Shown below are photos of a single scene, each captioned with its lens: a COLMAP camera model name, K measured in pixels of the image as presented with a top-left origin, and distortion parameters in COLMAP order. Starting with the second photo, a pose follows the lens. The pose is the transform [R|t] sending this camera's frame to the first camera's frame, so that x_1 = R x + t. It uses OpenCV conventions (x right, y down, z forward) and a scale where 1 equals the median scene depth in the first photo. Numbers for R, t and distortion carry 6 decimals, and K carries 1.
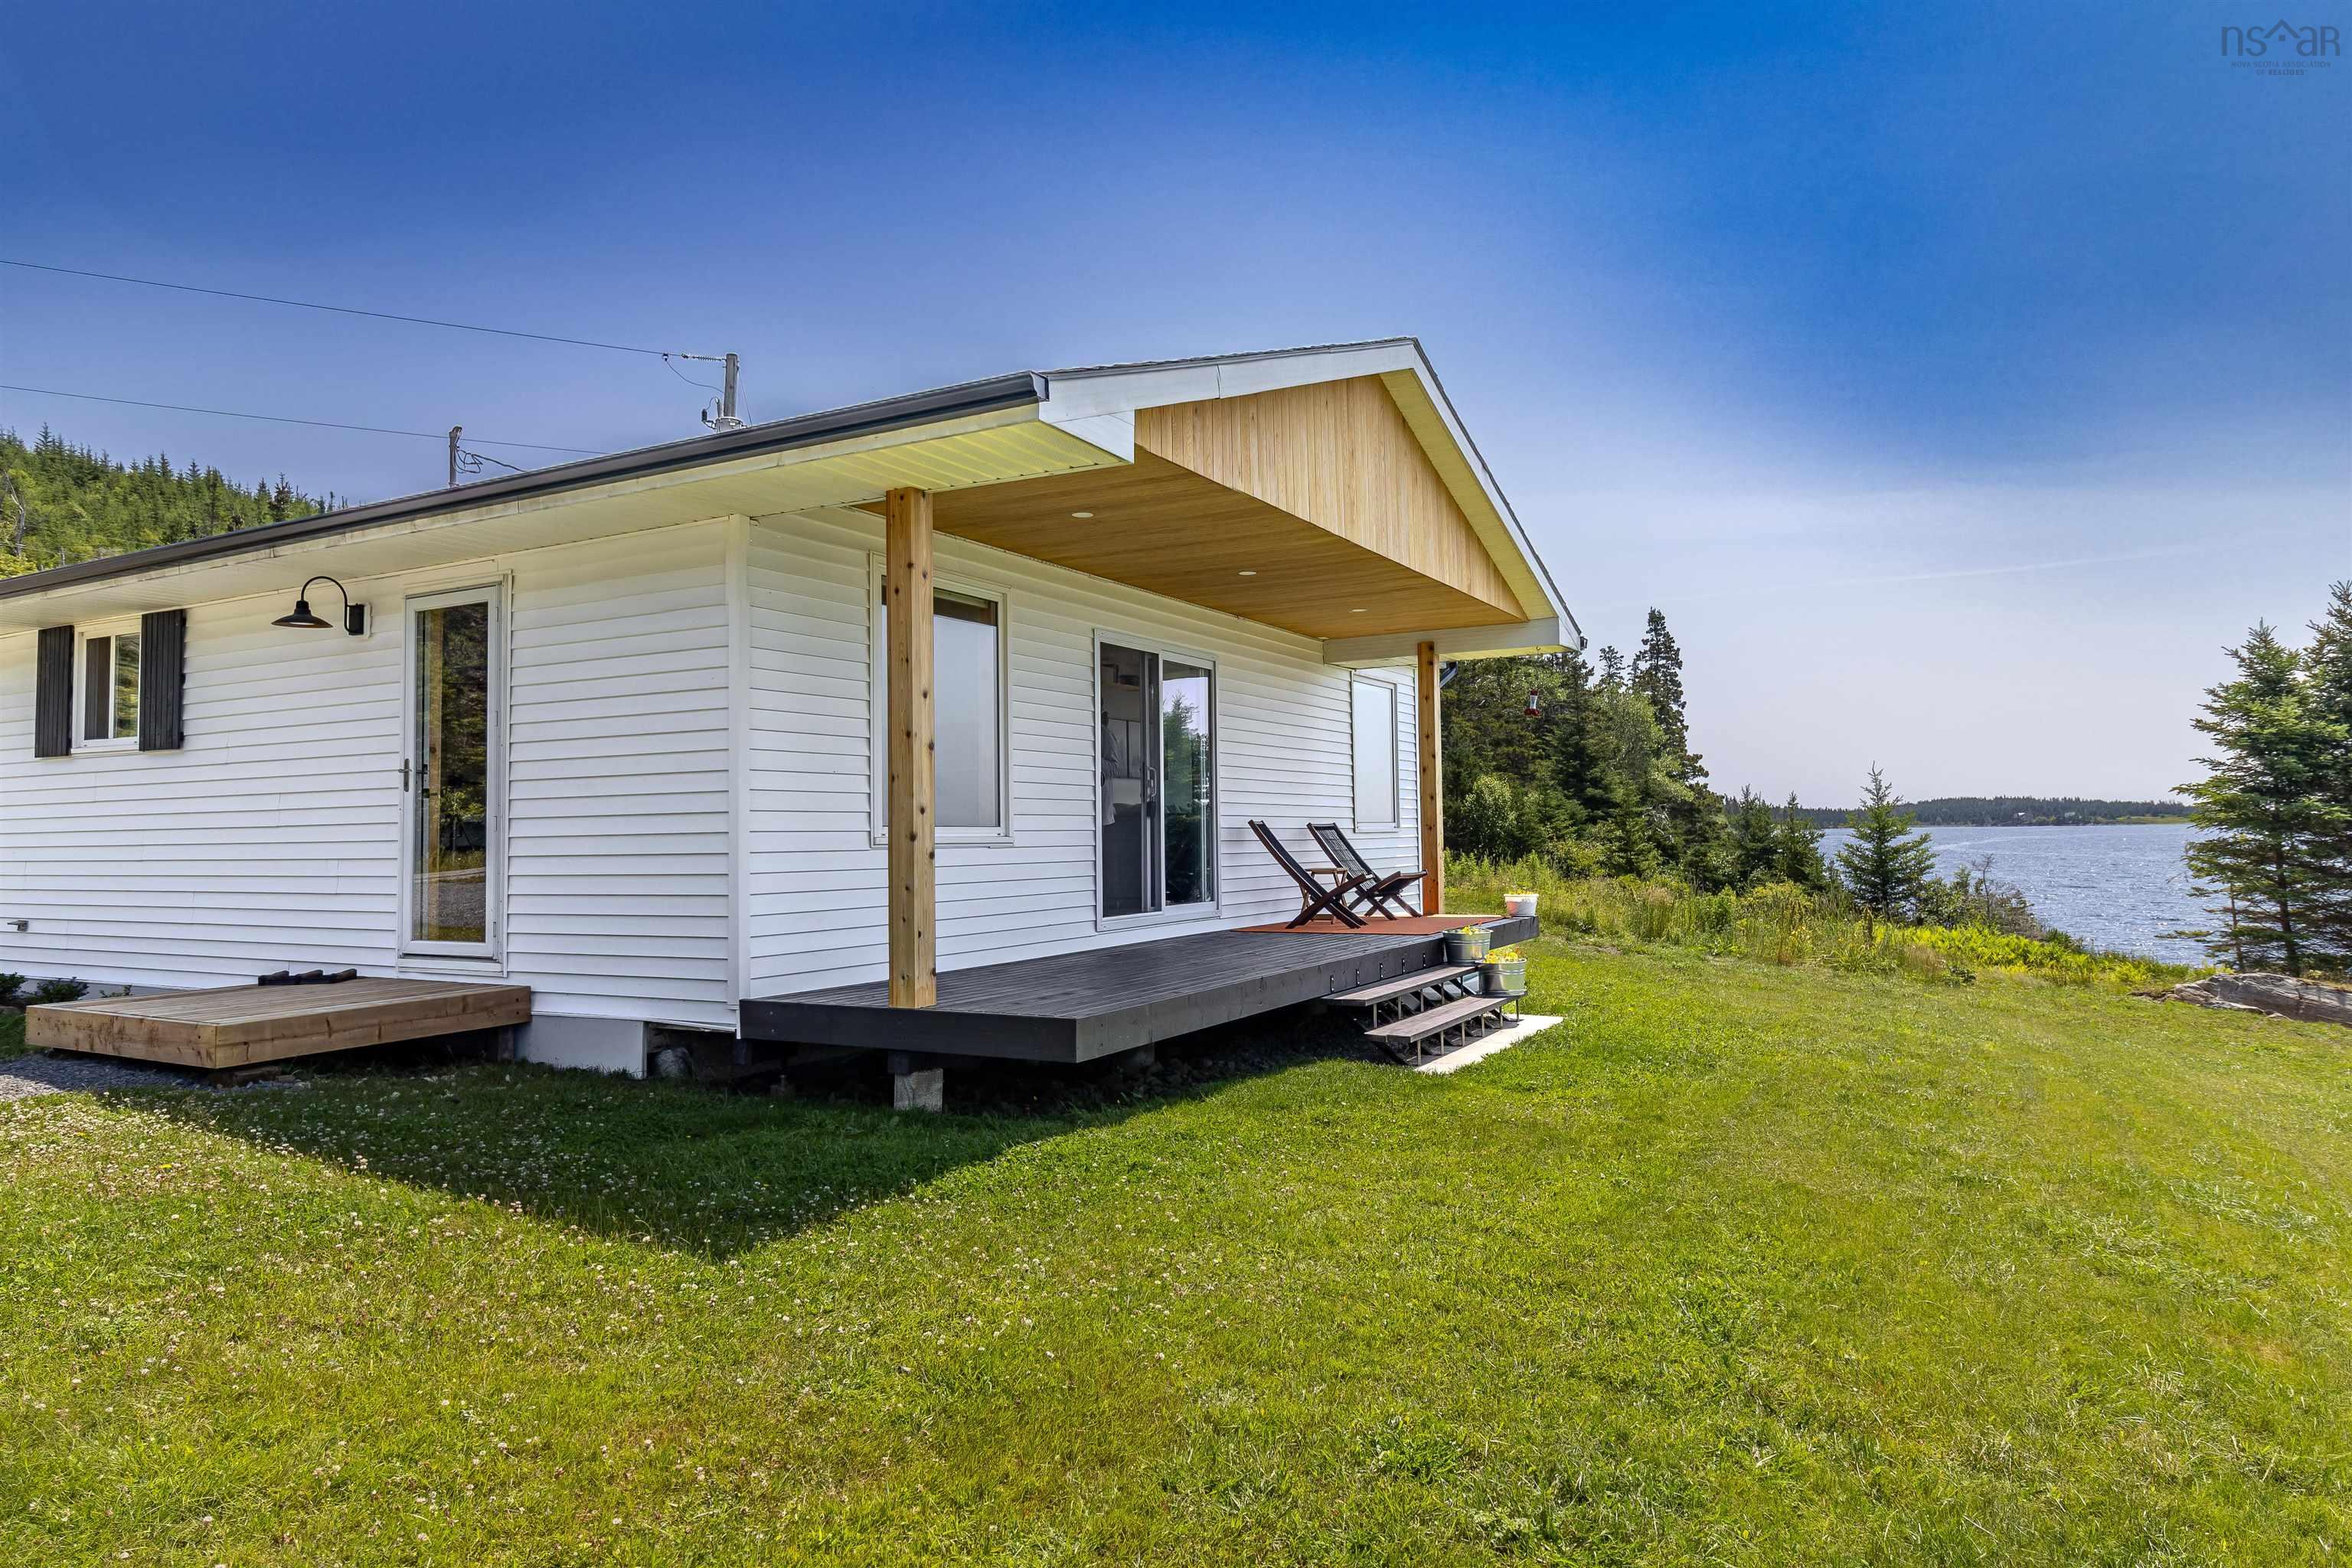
lens RADIAL K [[1435.0, 0, 1180.1], [0, 1435.0, 822.4], [0, 0, 1]] dist [0.006440, 0.001982]
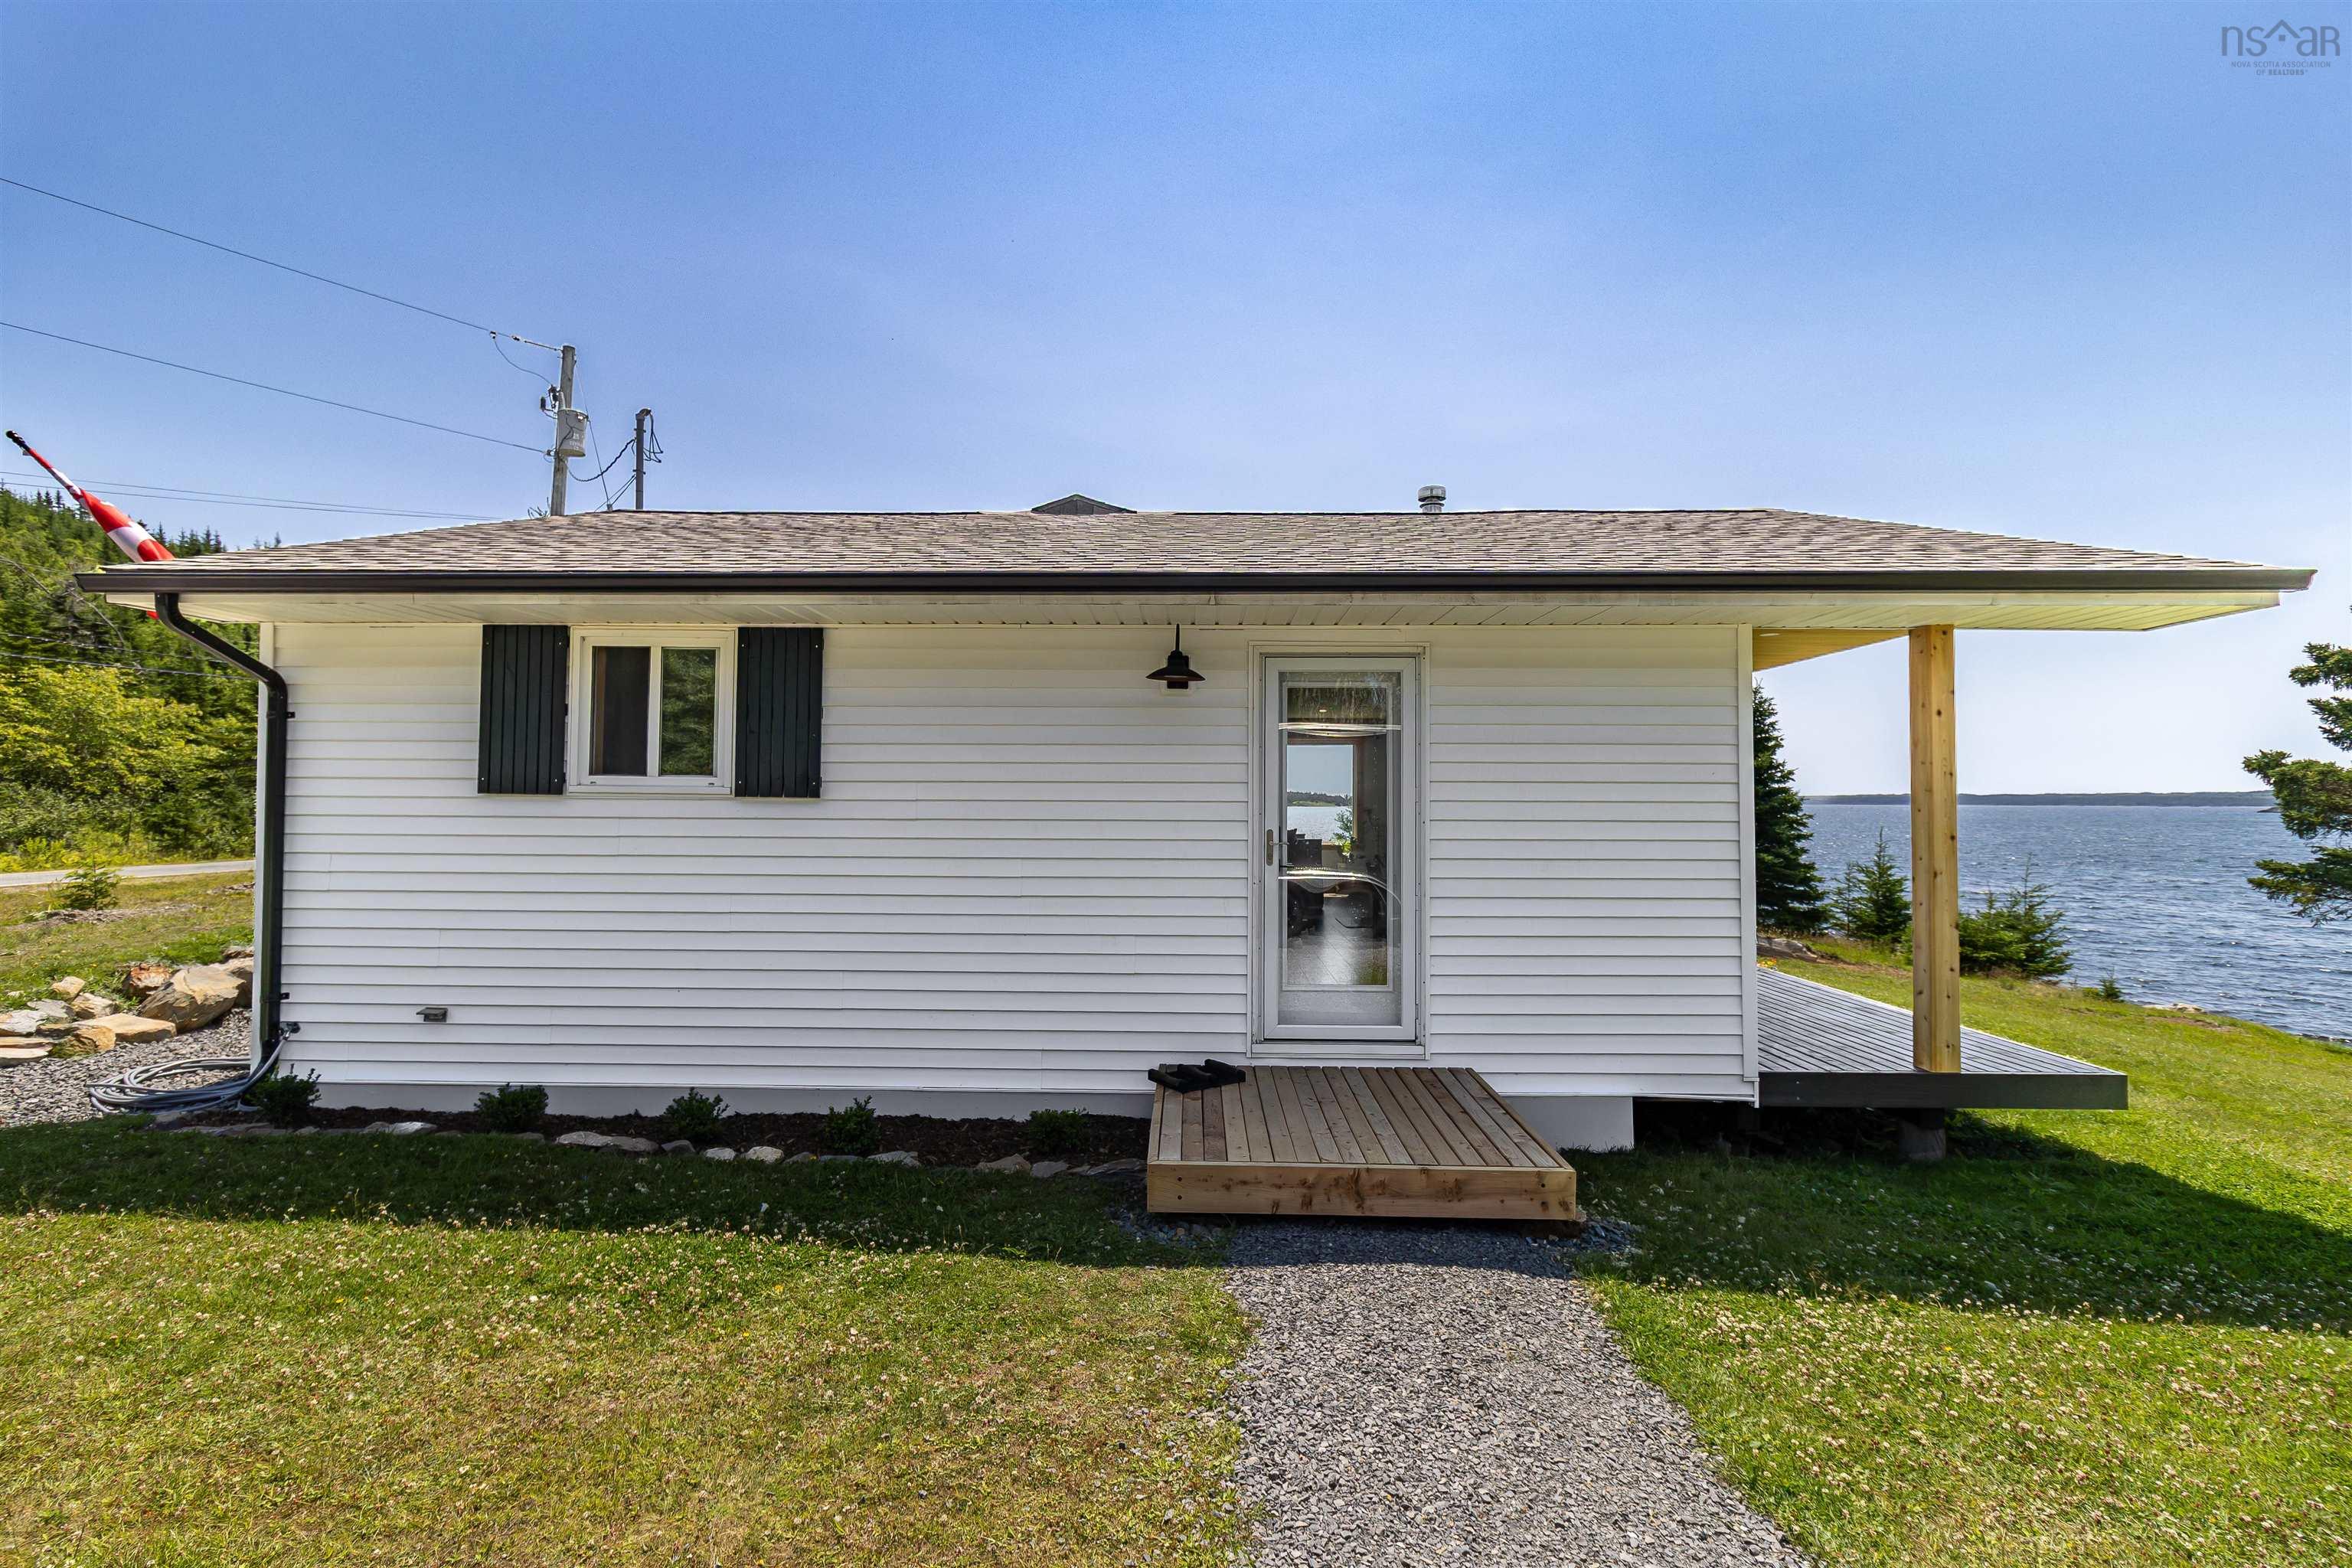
lens RADIAL K [[1100.6, 0, 1176.0], [0, 1100.6, 784.0], [0, 0, 1]] dist [0.013696, 0.000981]
pose [[0.886393, 0.026417, 0.462180, -0.568964], [-0.021873, 0.999645, -0.015188, -0.037841], [-0.462417, 0.003354, 0.886656, 0.240167]]
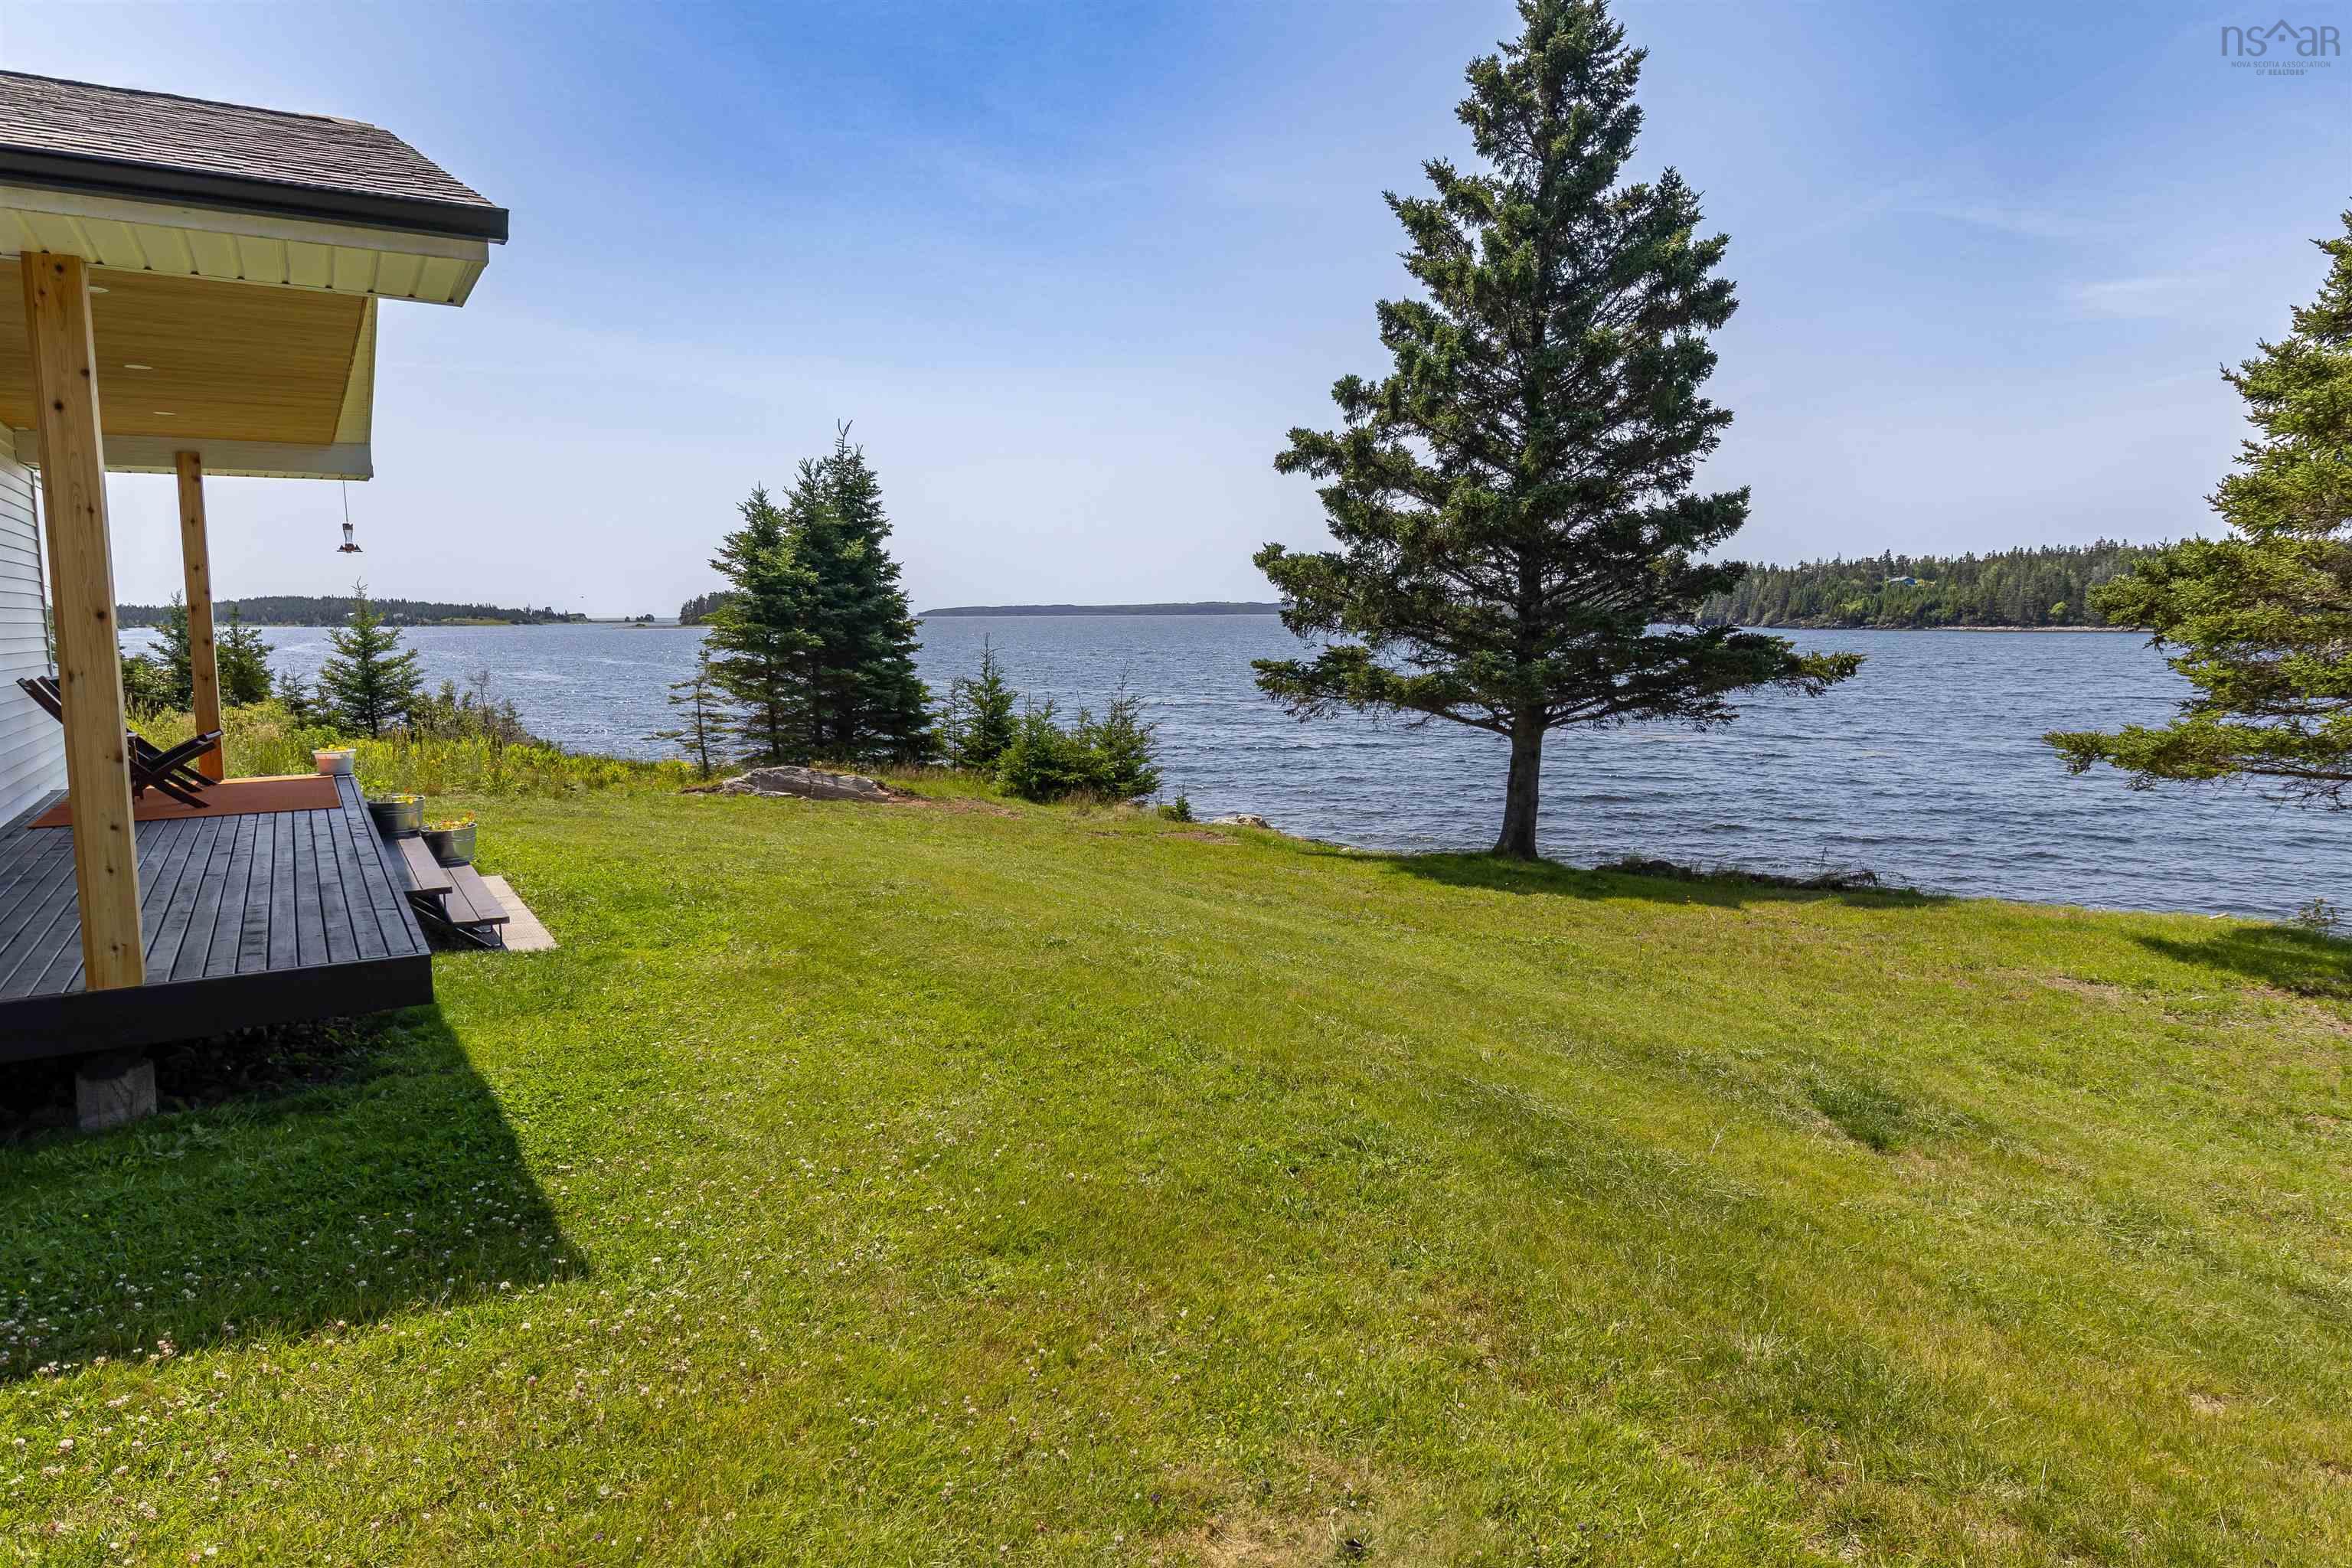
lens RADIAL K [[1457.7, 0, 1176.0], [0, 1457.7, 784.0], [0, 0, 1]] dist [0.007873, 0.001235]
pose [[0.491775, -0.088616, 0.866201, -0.283454], [-0.008748, 0.994255, 0.106683, -0.029572], [-0.870678, -0.060042, 0.488174, 0.082764]]
